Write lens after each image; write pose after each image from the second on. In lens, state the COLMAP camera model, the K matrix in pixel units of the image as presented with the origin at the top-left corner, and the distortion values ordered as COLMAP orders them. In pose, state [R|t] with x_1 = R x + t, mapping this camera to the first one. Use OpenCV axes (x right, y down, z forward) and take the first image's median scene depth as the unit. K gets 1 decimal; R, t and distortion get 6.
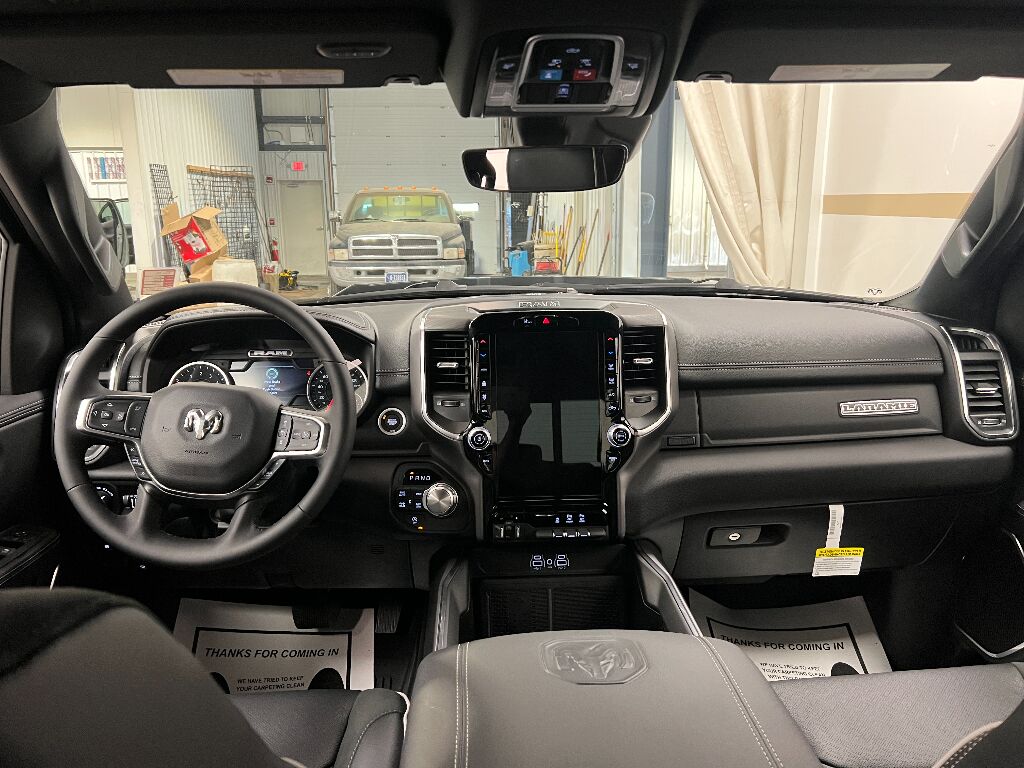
lens RADIAL K [[773.1, 0, 510.4], [0, 773.1, 395.7], [0, 0, 1]] dist [0.058355, -0.075439]
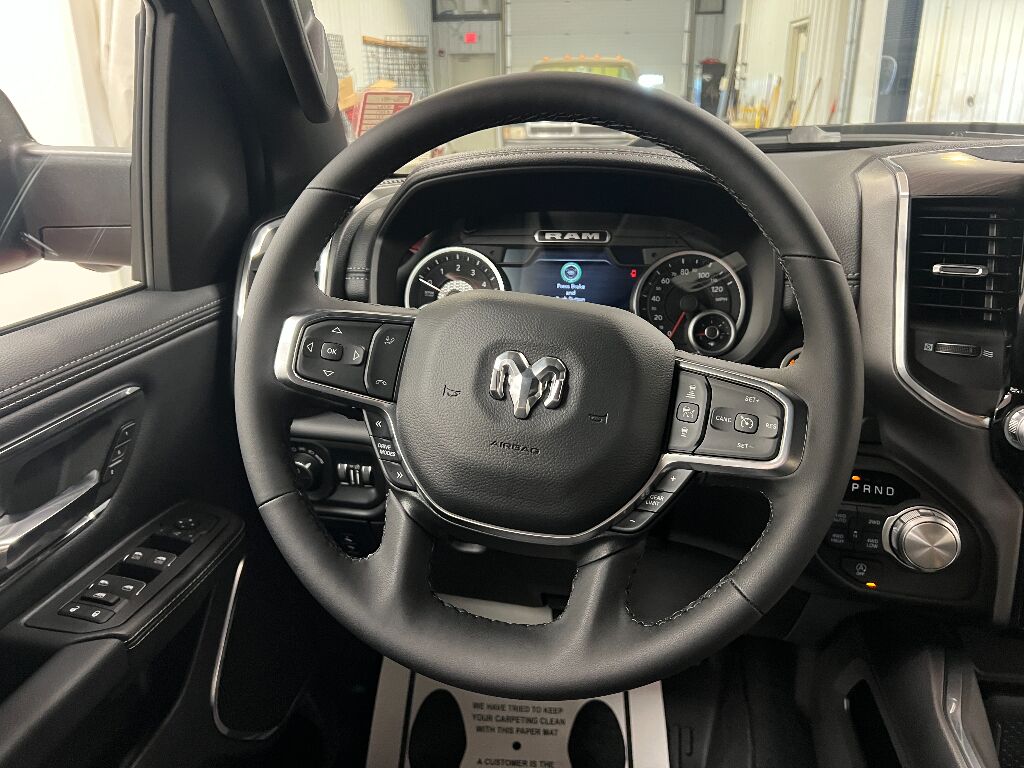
lens RADIAL K [[773.1, 0, 510.4], [0, 773.1, 395.7], [0, 0, 1]] dist [0.058355, -0.075439]
pose [[0.980091, 0.070384, -0.185655, -0.259965], [-0.044344, 0.989036, 0.140860, -0.017892], [0.193534, -0.129823, 0.972466, 0.449635]]
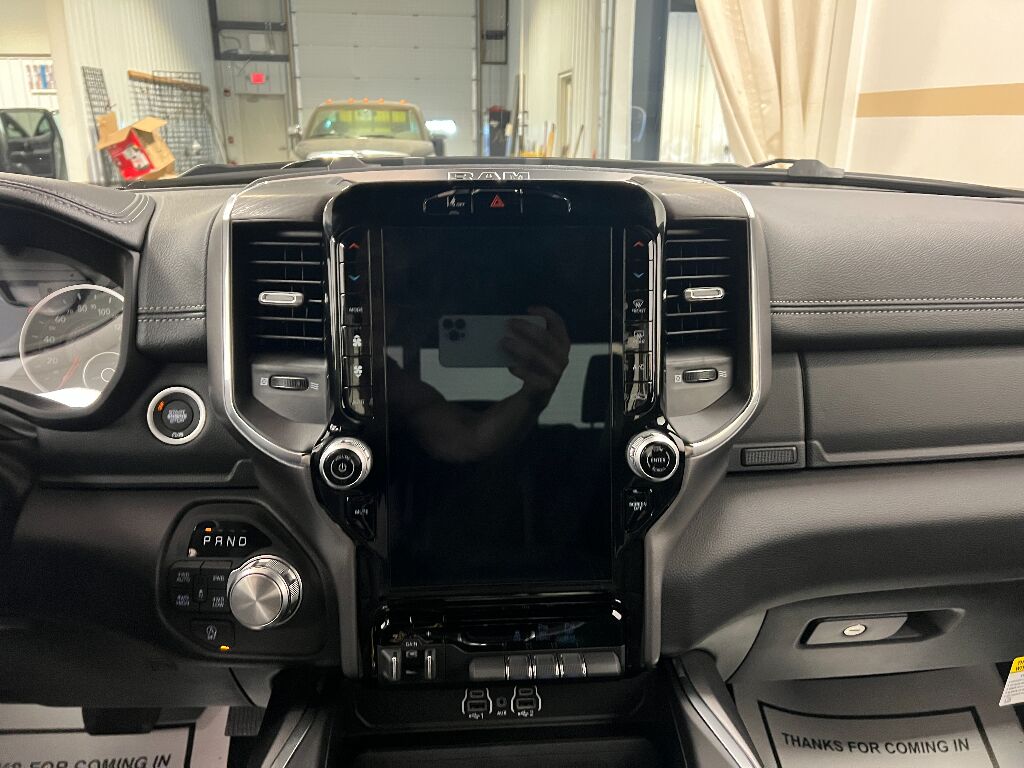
lens RADIAL K [[774.1, 0, 513.0], [0, 774.1, 402.0], [0, 0, 1]] dist [0.015980, 0.006848]
pose [[0.999546, 0.004798, 0.029746, 0.042452], [-0.007556, 0.995608, 0.093313, -0.022060], [-0.029168, -0.093495, 0.995192, 0.530159]]
